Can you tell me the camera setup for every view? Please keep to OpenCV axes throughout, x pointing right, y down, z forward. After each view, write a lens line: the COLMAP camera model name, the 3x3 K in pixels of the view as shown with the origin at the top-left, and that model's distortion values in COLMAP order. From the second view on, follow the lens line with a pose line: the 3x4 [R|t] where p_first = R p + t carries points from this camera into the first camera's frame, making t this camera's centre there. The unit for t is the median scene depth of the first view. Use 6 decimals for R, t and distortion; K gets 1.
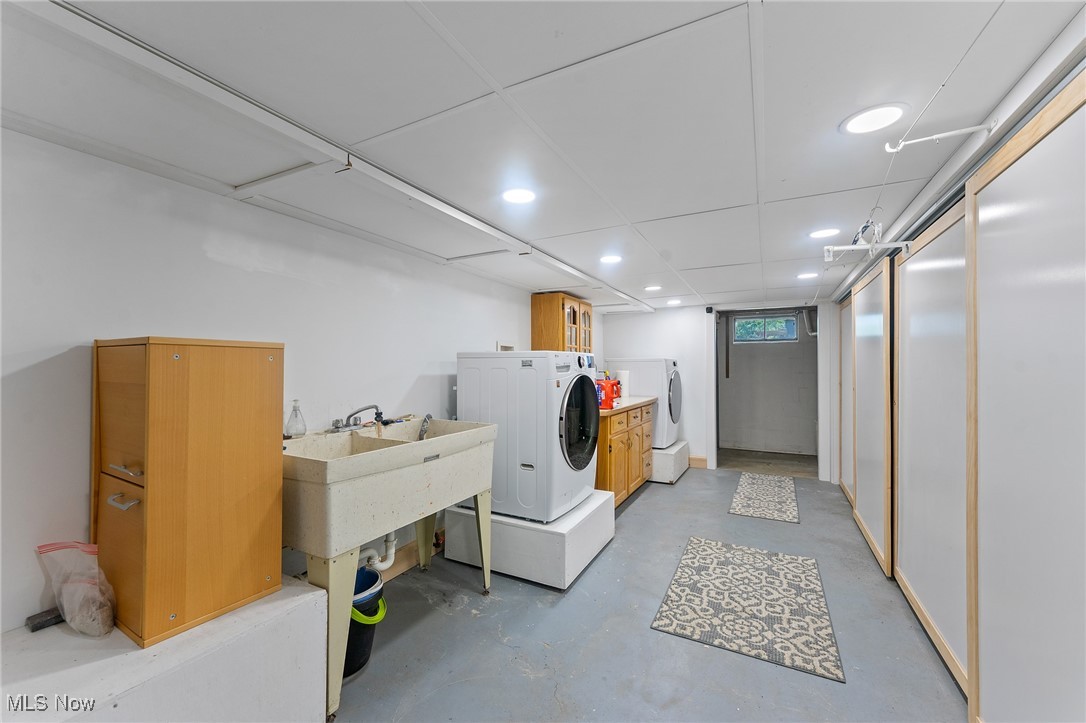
lens RADIAL K [[432.2, 0, 543.0], [0, 432.2, 361.5], [0, 0, 1]] dist [0.003053, 0.000005]
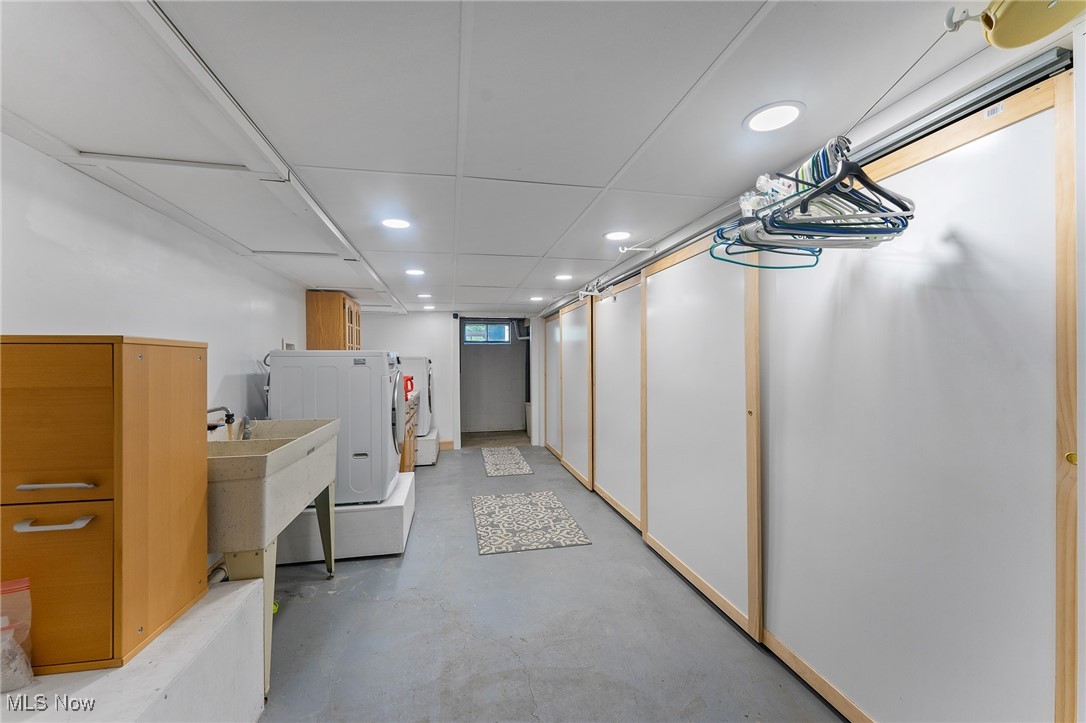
lens RADIAL K [[432.2, 0, 543.0], [0, 432.2, 361.5], [0, 0, 1]] dist [0.003053, 0.000005]
pose [[0.770003, -0.004453, 0.638024, -0.387506], [0.000428, 0.999979, 0.006462, -0.003327], [-0.638040, -0.004703, 0.769989, -0.146161]]
